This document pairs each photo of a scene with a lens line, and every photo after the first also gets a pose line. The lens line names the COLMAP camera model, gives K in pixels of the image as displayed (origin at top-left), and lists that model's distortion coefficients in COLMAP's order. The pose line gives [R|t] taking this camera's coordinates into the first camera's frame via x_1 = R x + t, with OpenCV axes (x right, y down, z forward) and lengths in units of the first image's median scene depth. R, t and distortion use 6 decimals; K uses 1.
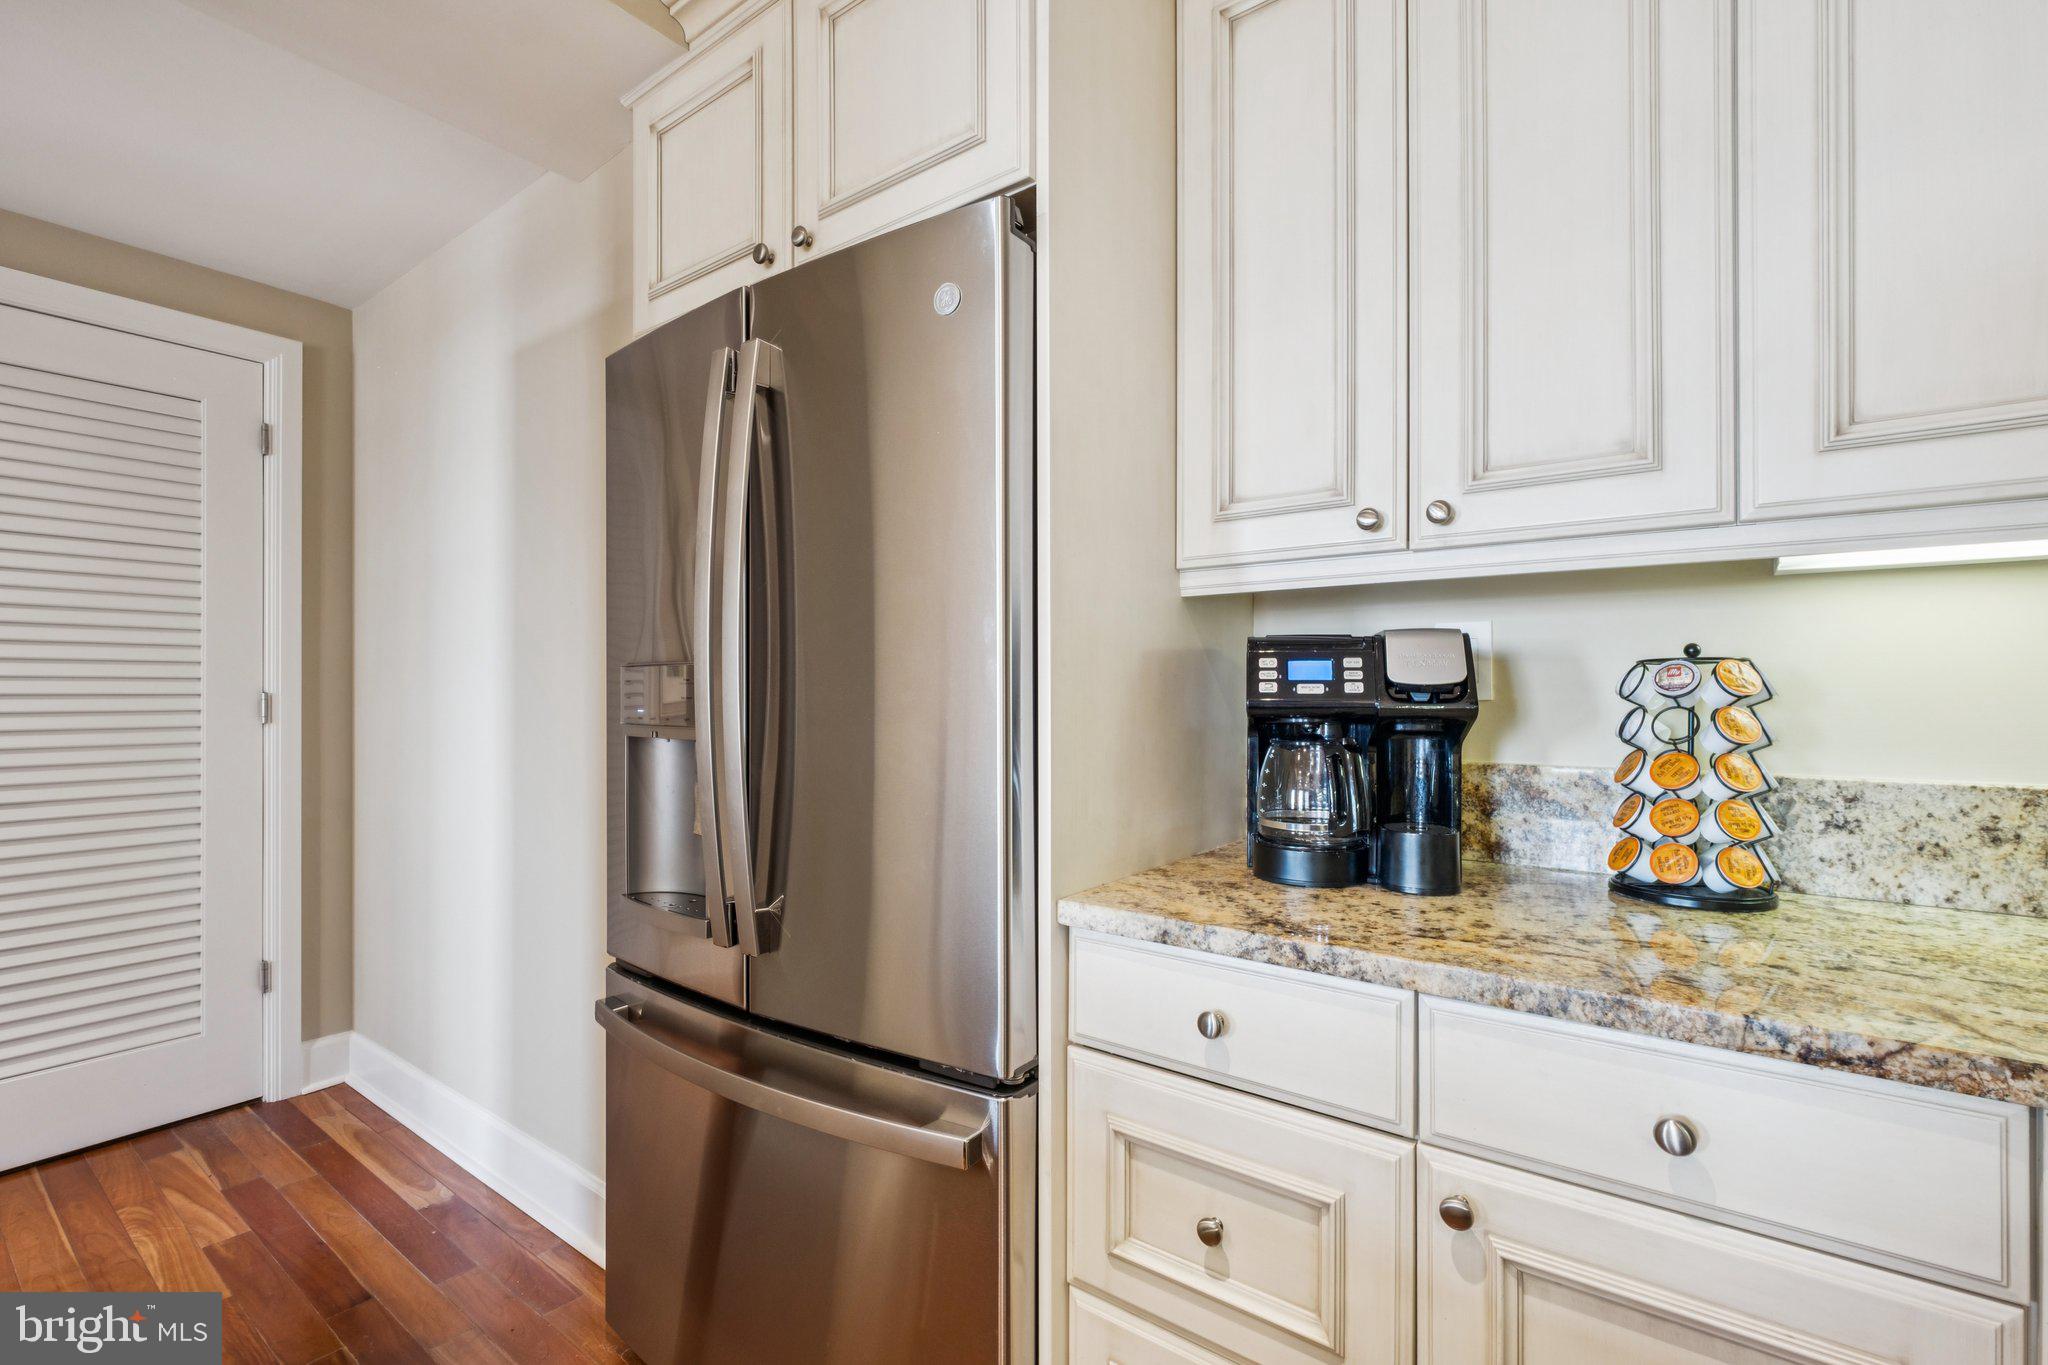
lens RADIAL K [[894.9, 0, 1024.1], [0, 894.9, 692.7], [0, 0, 1]] dist [-0.000856, -0.000307]
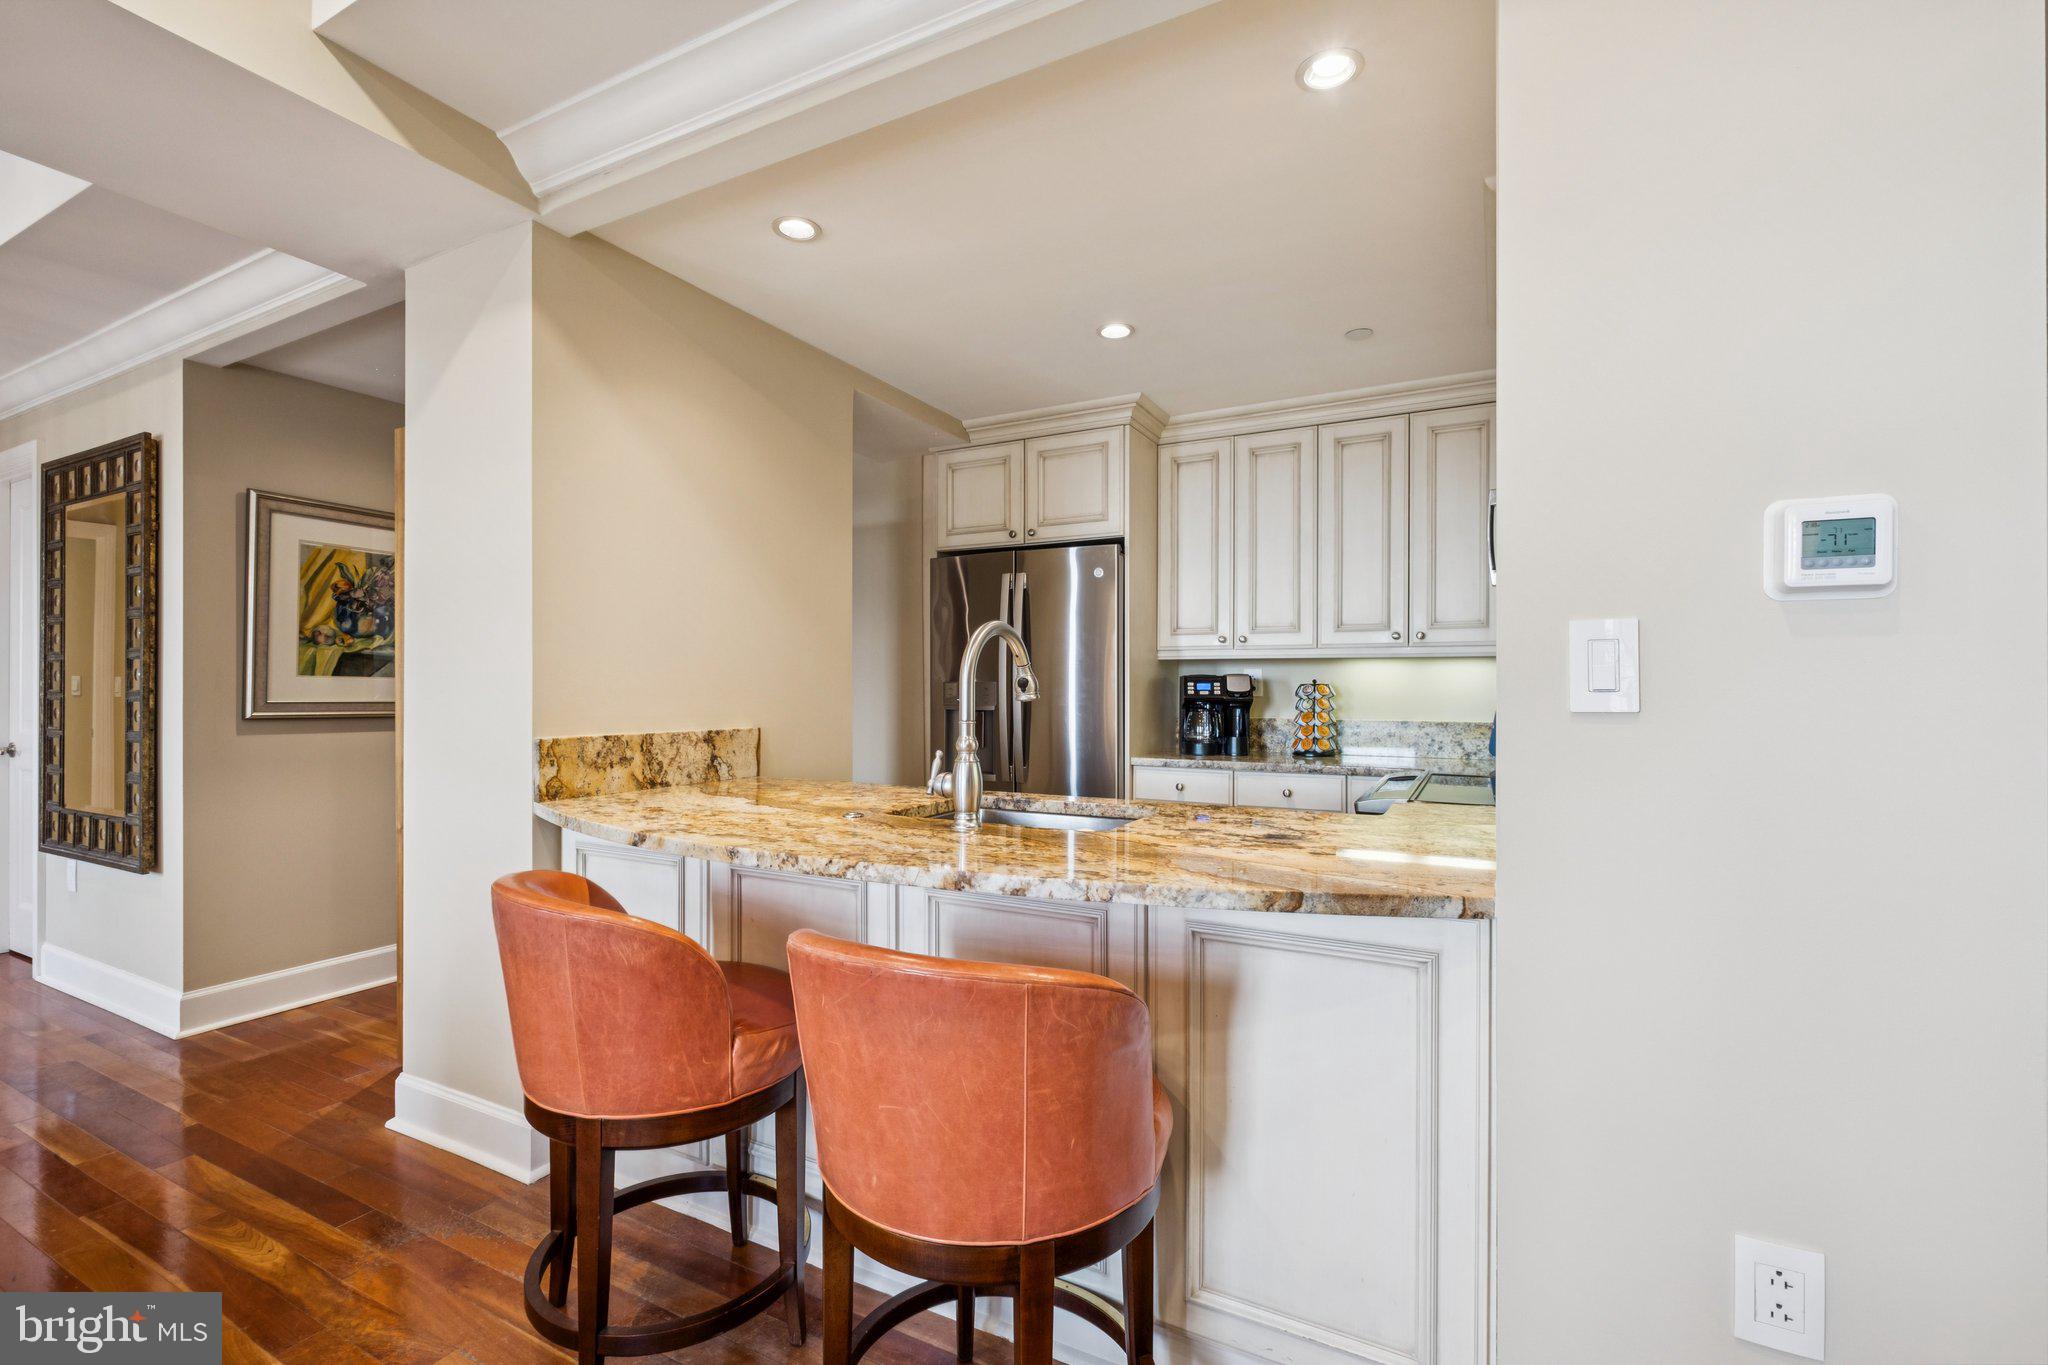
lens RADIAL K [[894.9, 0, 1023.1], [0, 894.9, 684.3], [0, 0, 1]] dist [-0.000856, -0.000307]
pose [[0.987034, 0.005545, 0.160413, -0.796170], [-0.005365, 0.999984, -0.001554, -0.024487], [-0.160419, 0.000674, 0.987049, -1.962488]]
